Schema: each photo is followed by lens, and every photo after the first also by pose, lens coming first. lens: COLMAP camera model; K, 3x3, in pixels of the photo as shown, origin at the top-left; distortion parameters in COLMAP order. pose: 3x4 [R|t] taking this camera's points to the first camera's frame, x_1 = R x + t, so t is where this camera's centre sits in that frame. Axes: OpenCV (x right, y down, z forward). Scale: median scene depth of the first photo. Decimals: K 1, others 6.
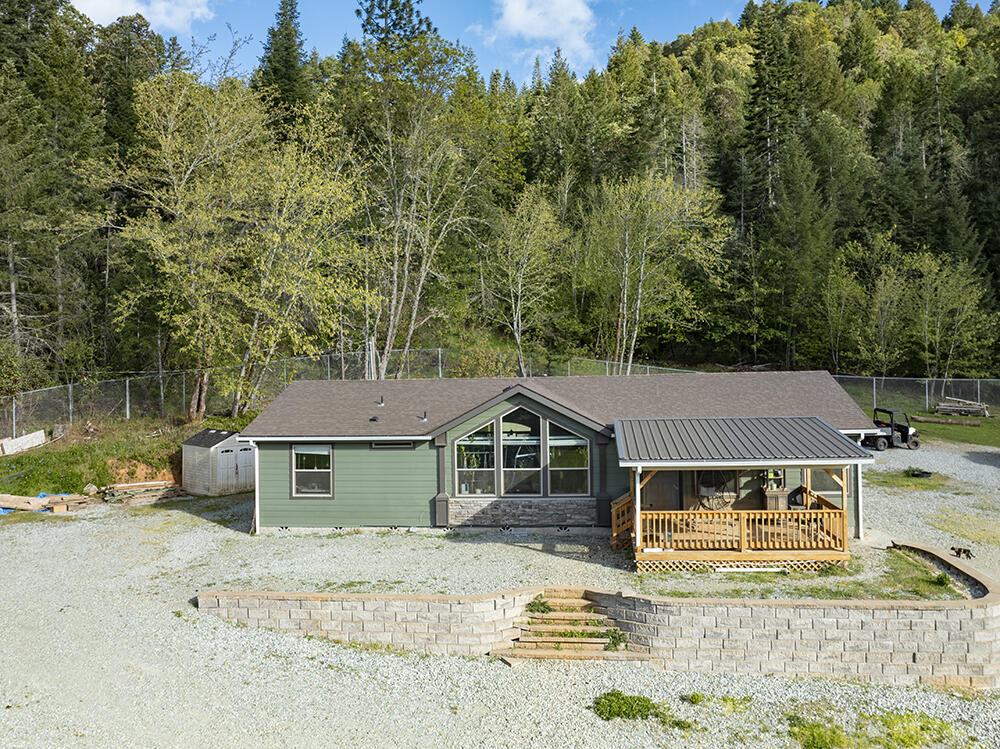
lens RADIAL K [[814.2, 0, 501.2], [0, 814.2, 339.8], [0, 0, 1]] dist [-0.041223, -0.005300]
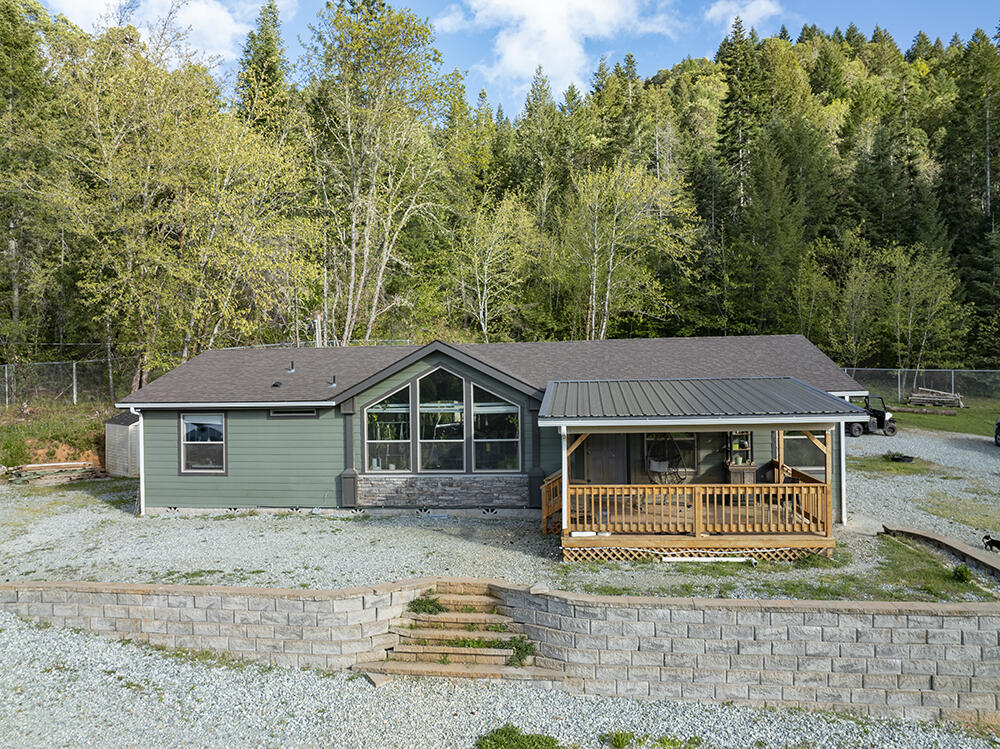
lens RADIAL K [[705.6, 0, 500.0], [0, 705.6, 374.5], [0, 0, 1]] dist [-0.055766, 0.028643]
pose [[0.999912, 0.001320, -0.013235, 0.095362], [-0.001114, 0.999879, 0.015494, 0.077804], [0.013253, -0.015478, 0.999792, 0.263303]]
